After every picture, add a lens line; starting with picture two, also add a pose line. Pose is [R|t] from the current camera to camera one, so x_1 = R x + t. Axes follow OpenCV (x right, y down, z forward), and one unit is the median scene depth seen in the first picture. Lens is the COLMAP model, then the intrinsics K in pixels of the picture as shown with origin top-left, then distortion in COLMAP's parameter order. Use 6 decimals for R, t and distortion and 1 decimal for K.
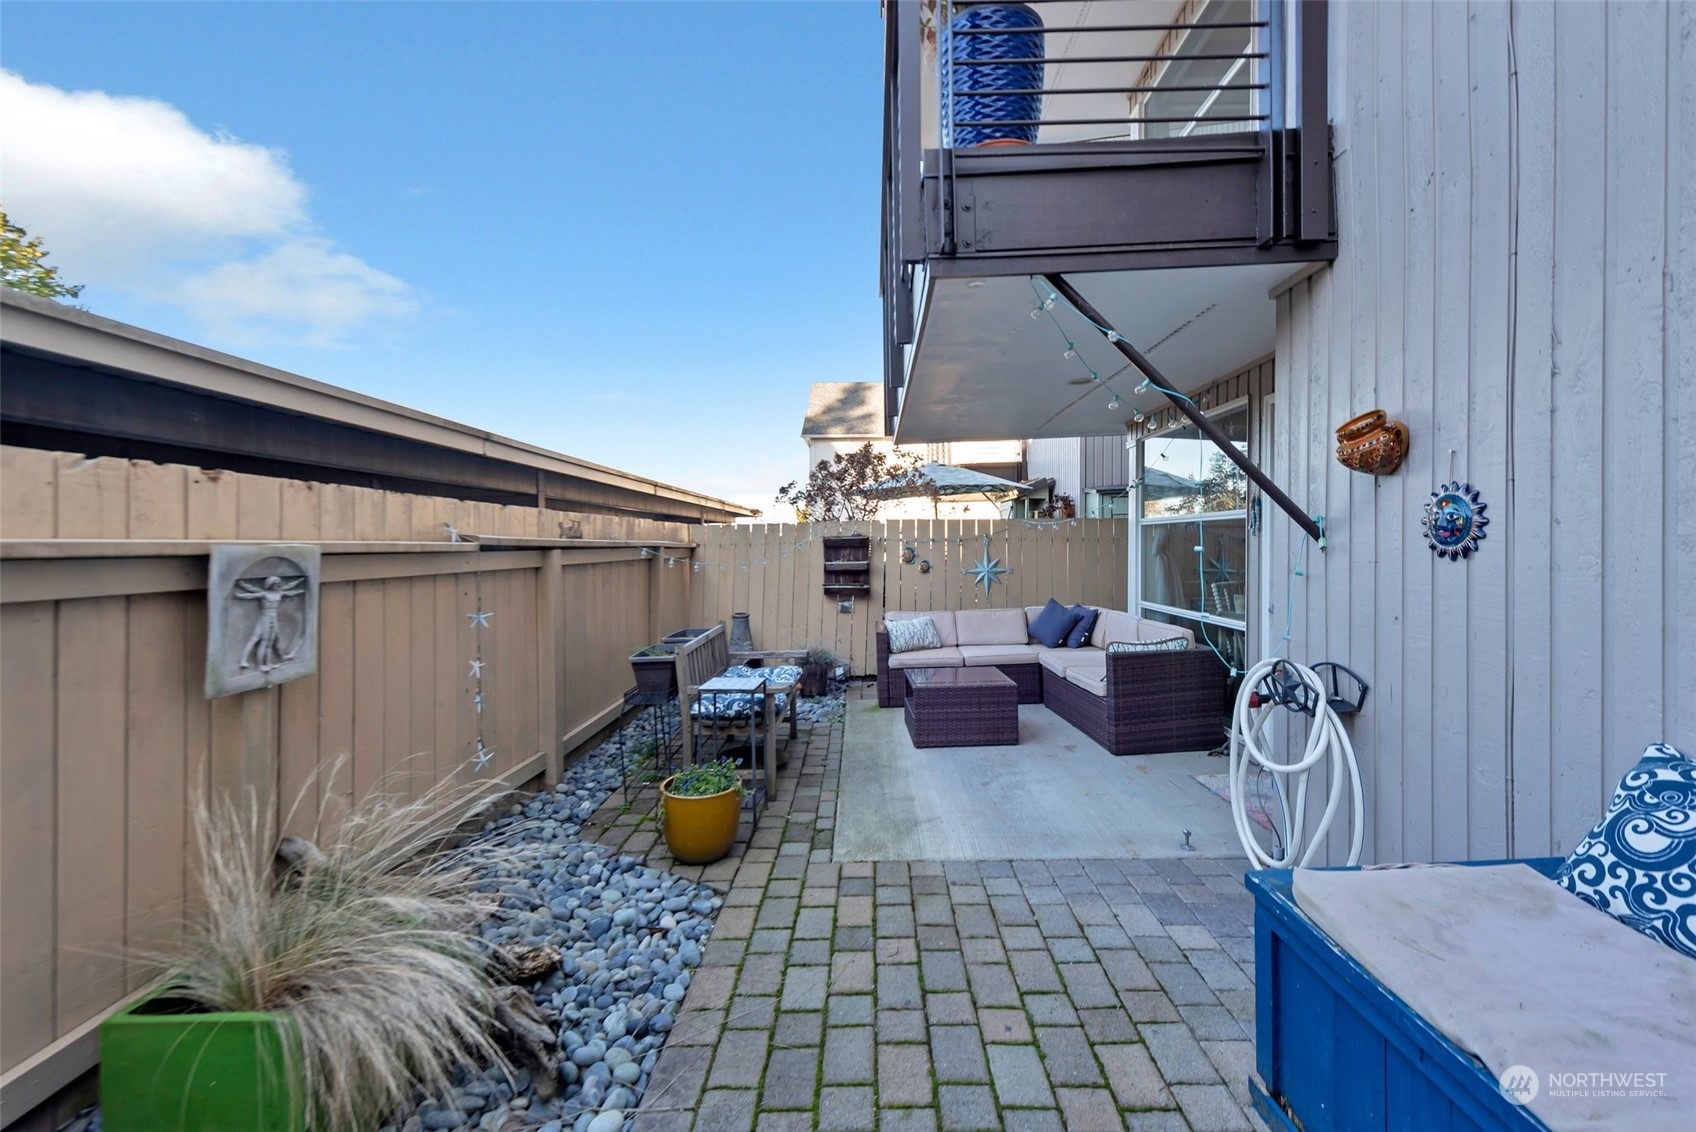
lens RADIAL K [[672.0, 0, 854.0], [0, 672.0, 583.0], [0, 0, 1]] dist [0.015408, -0.005847]
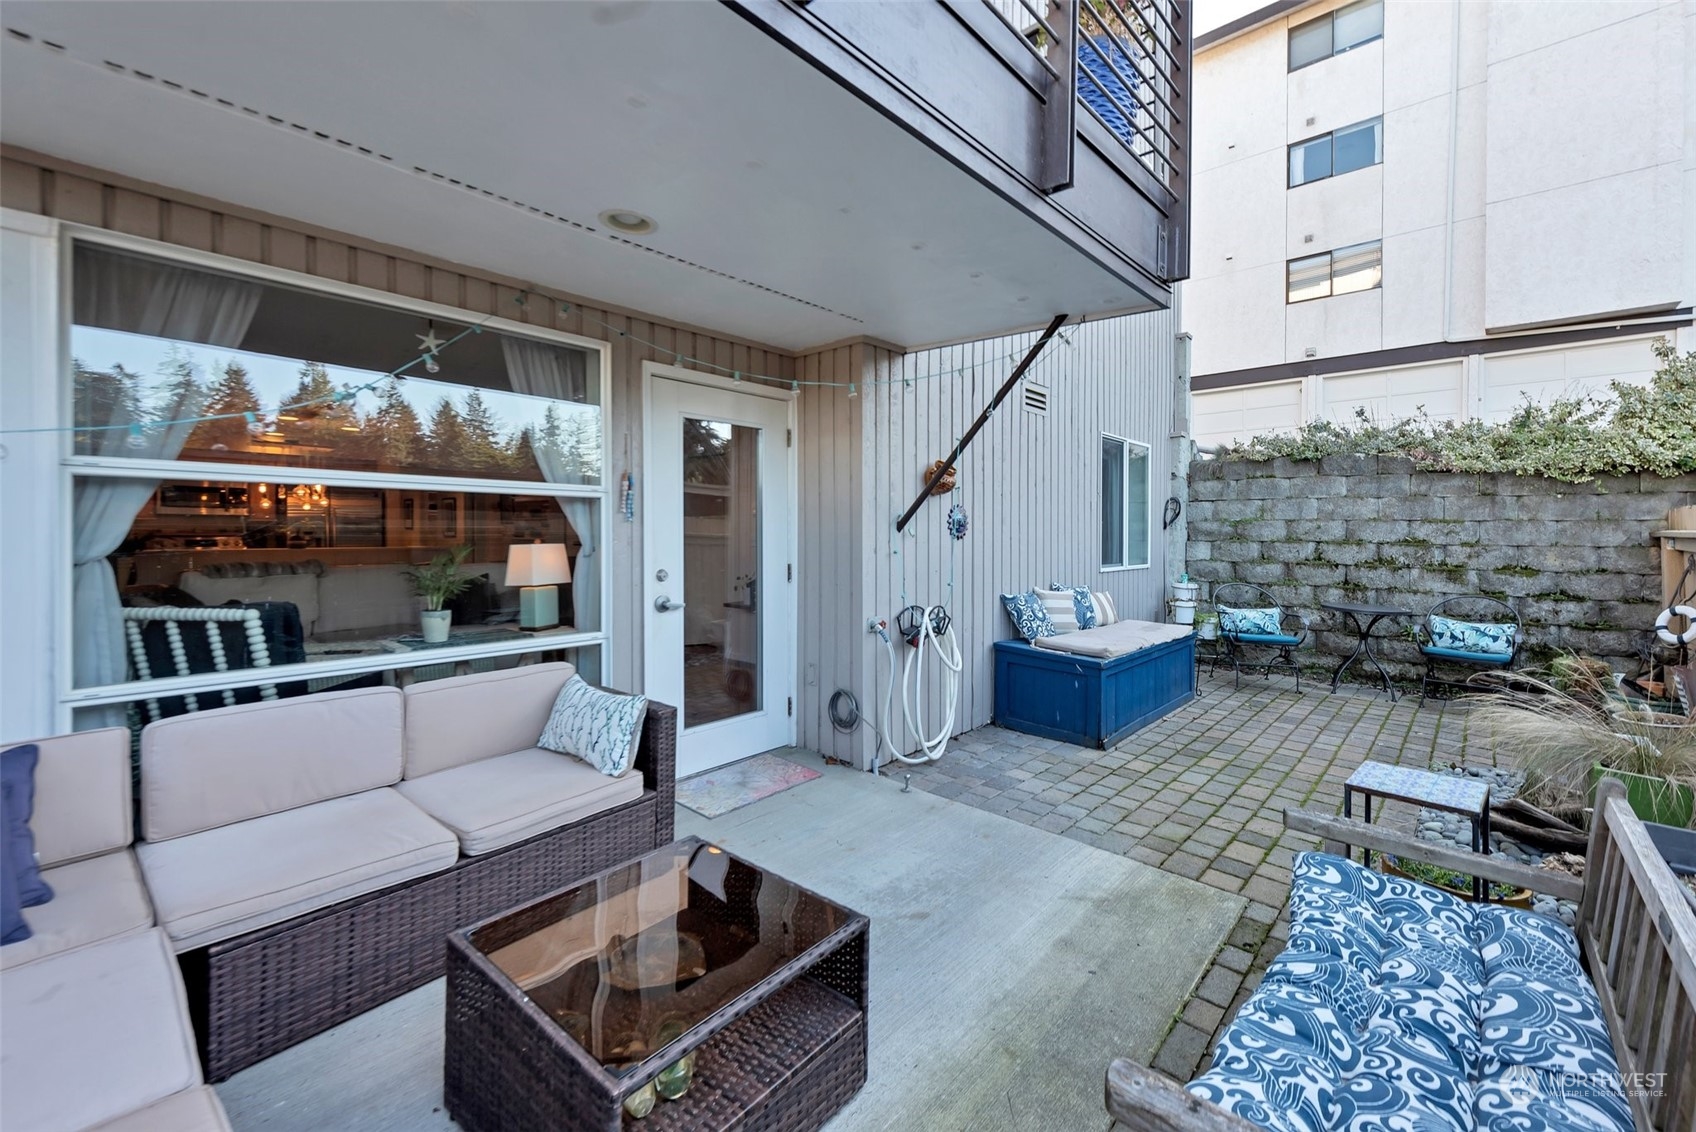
lens RADIAL K [[699.5, 0, 854.4], [0, 699.5, 540.3], [0, 0, 1]] dist [0.002030, 0.000201]
pose [[-0.754055, -0.005206, 0.656790, -0.282607], [0.037210, 0.998024, 0.050632, -0.128280], [-0.655756, 0.062619, -0.752371, 2.347192]]
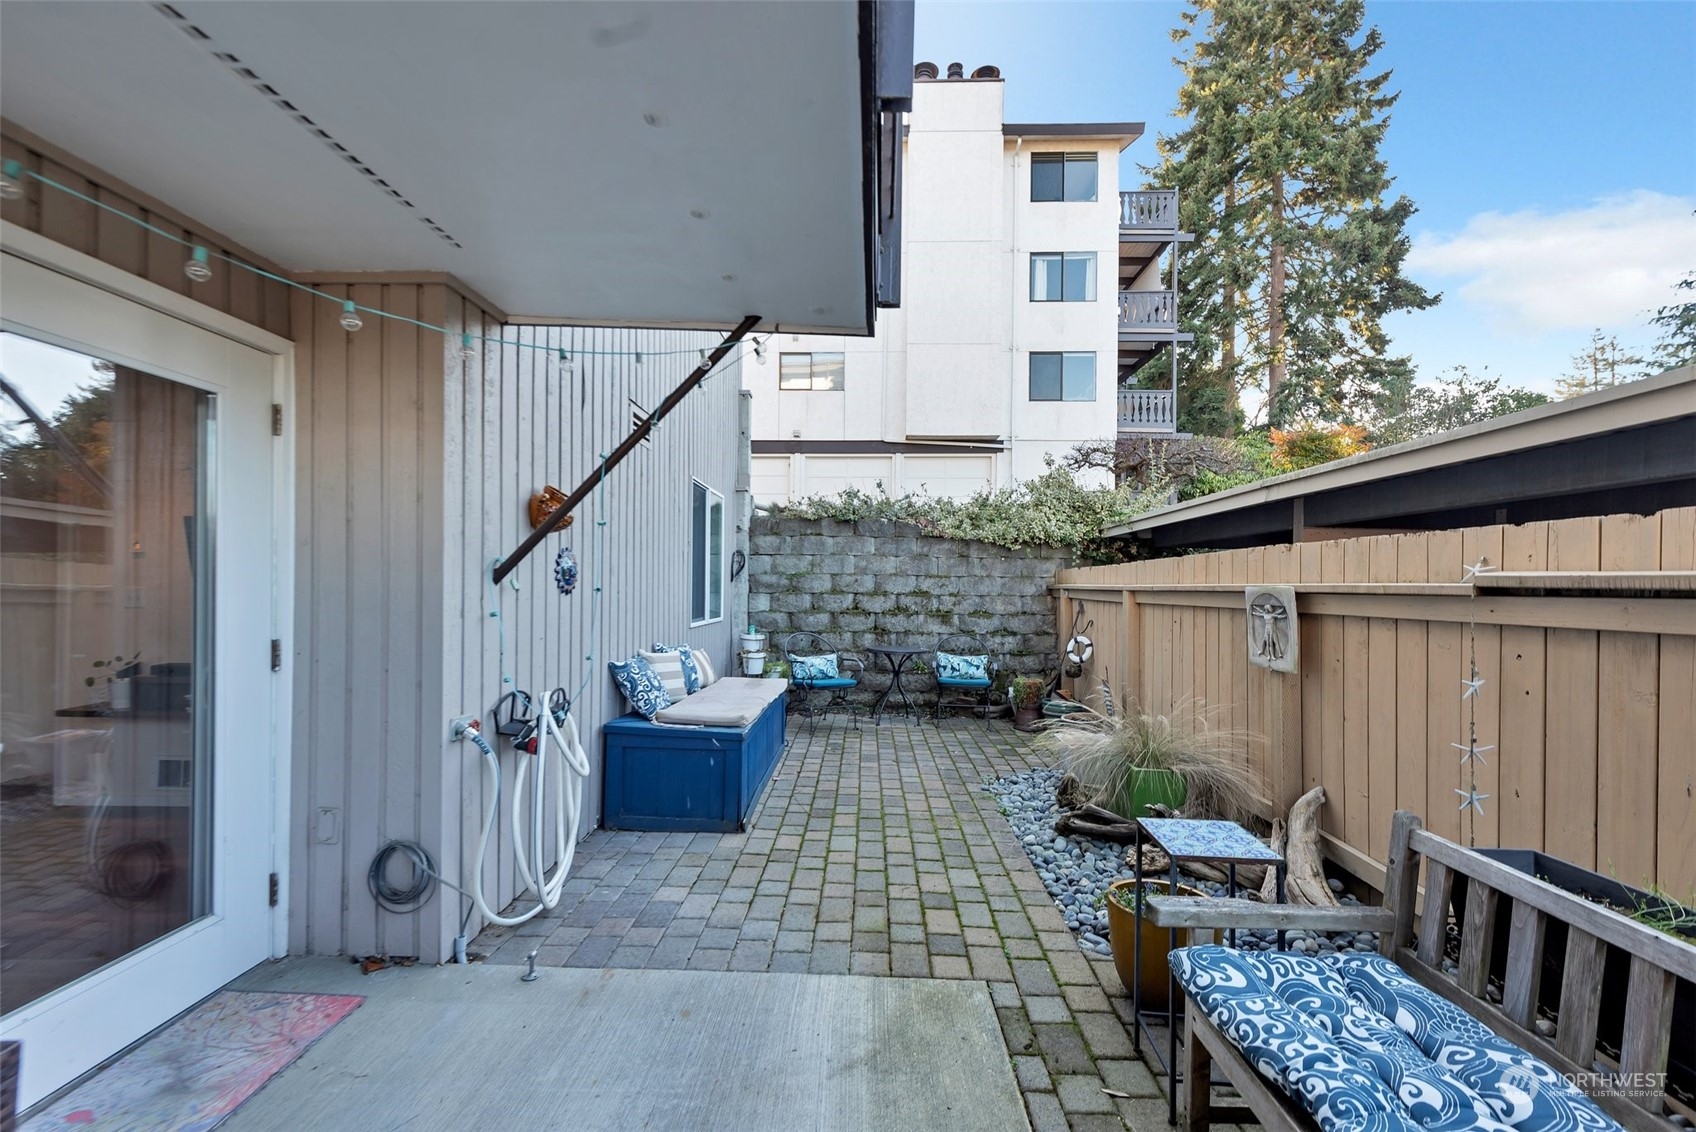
lens RADIAL K [[672.0, 0, 854.0], [0, 672.0, 583.0], [0, 0, 1]] dist [0.015408, -0.005847]
pose [[-1.000000, -0.000850, -0.000076, 0.148364], [-0.000852, 0.998652, 0.051896, -0.119047], [0.000032, 0.051896, -0.998653, 2.111425]]
